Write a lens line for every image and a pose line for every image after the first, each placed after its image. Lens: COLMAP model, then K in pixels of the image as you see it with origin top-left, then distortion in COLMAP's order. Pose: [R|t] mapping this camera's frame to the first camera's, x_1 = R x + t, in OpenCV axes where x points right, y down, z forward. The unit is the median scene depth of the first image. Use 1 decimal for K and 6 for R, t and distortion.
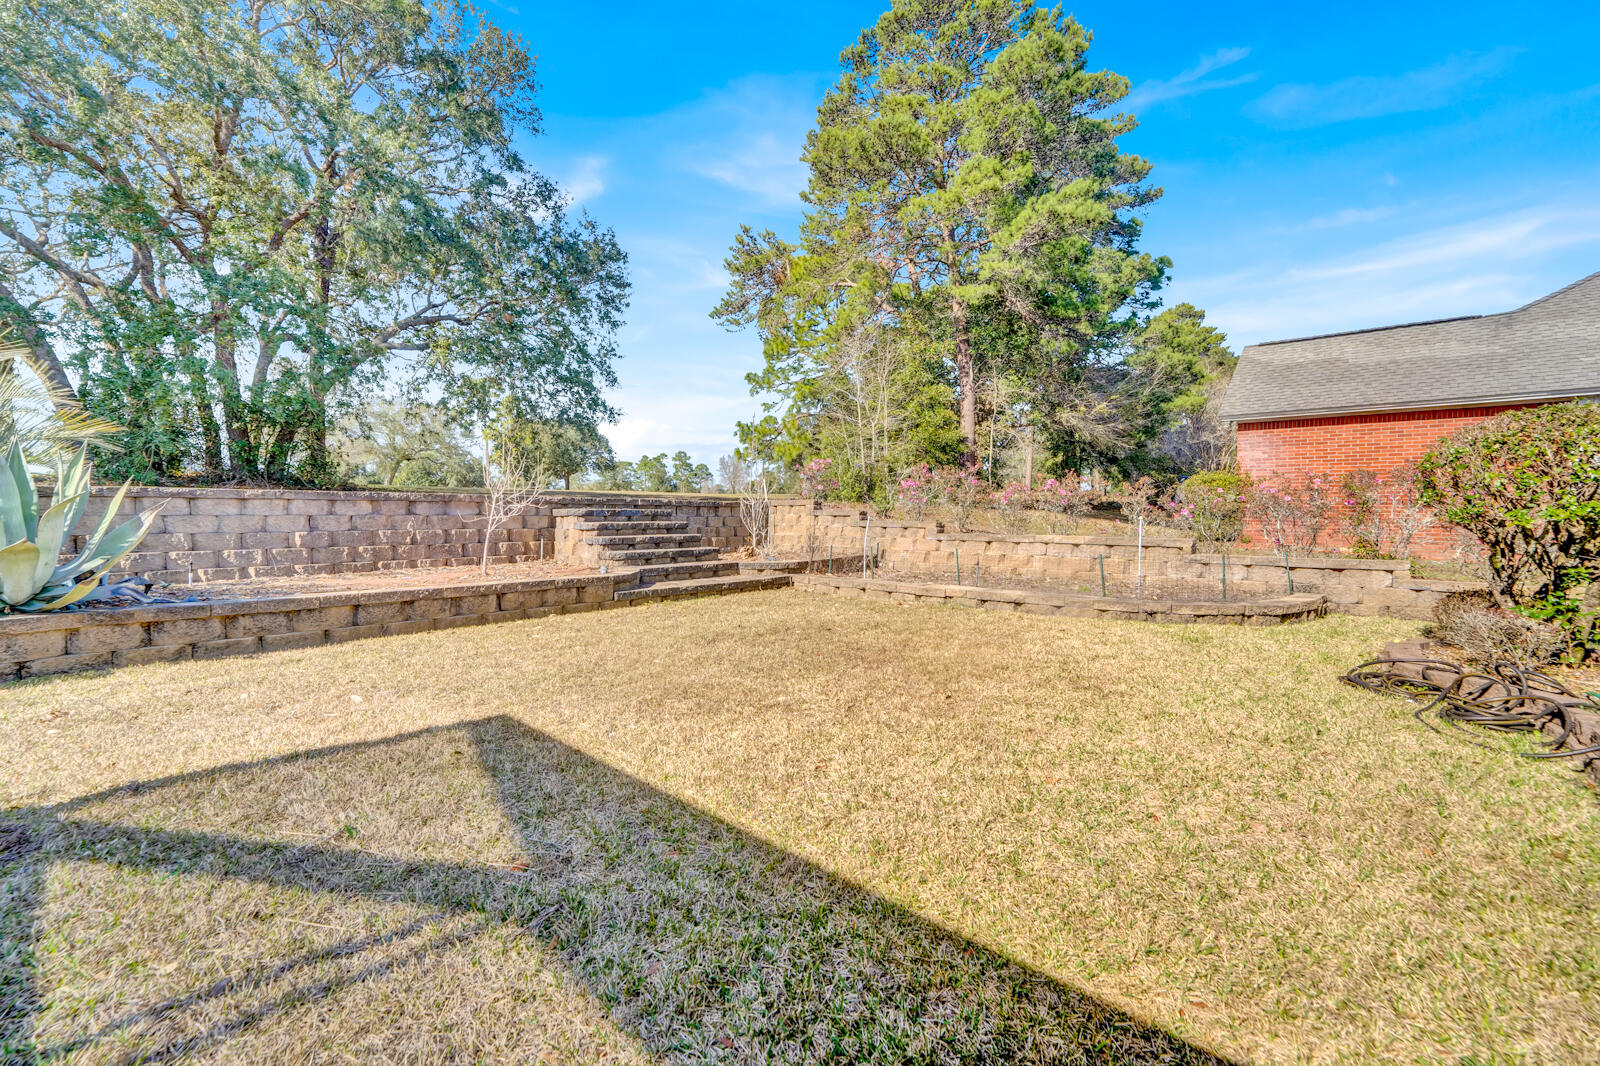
lens RADIAL K [[650.5, 0, 792.2], [0, 650.5, 542.5], [0, 0, 1]] dist [-0.031435, 0.003556]
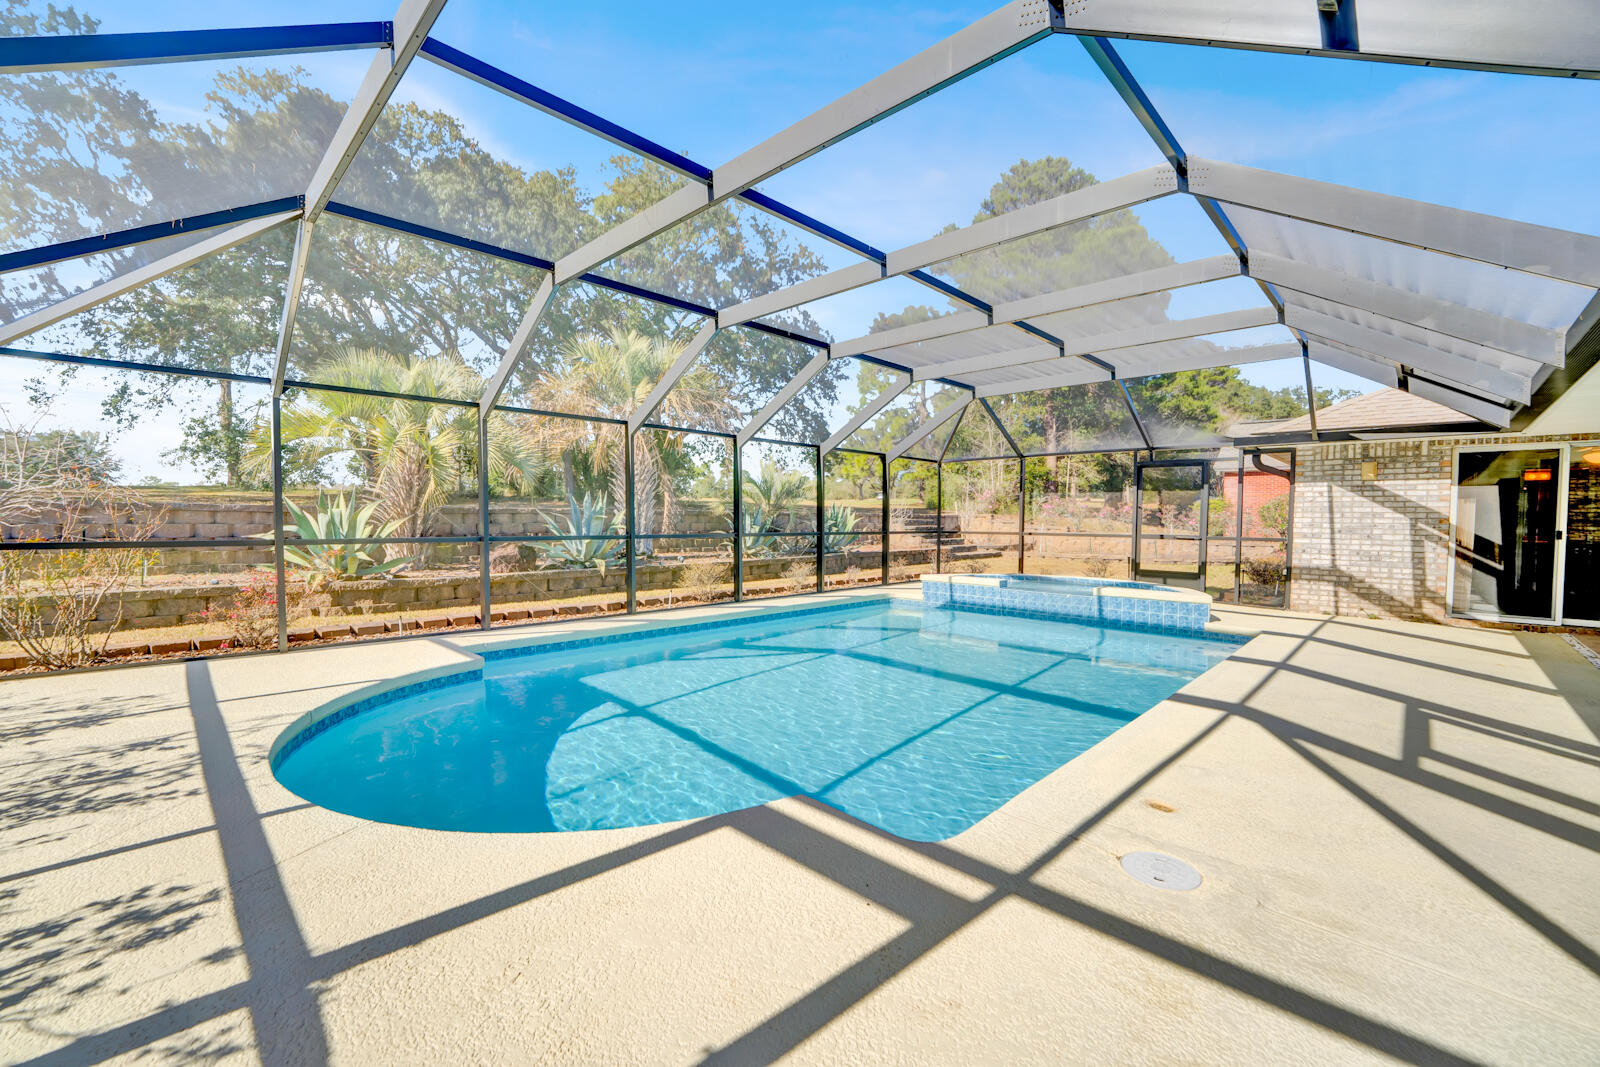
lens RADIAL K [[650.5, 0, 792.2], [0, 650.5, 543.0], [0, 0, 1]] dist [-0.031435, 0.003556]
pose [[0.999517, 0.003311, -0.030897, -0.366410], [-0.003414, 0.999989, -0.003266, 0.019167], [0.030886, 0.003370, 0.999517, -0.663894]]
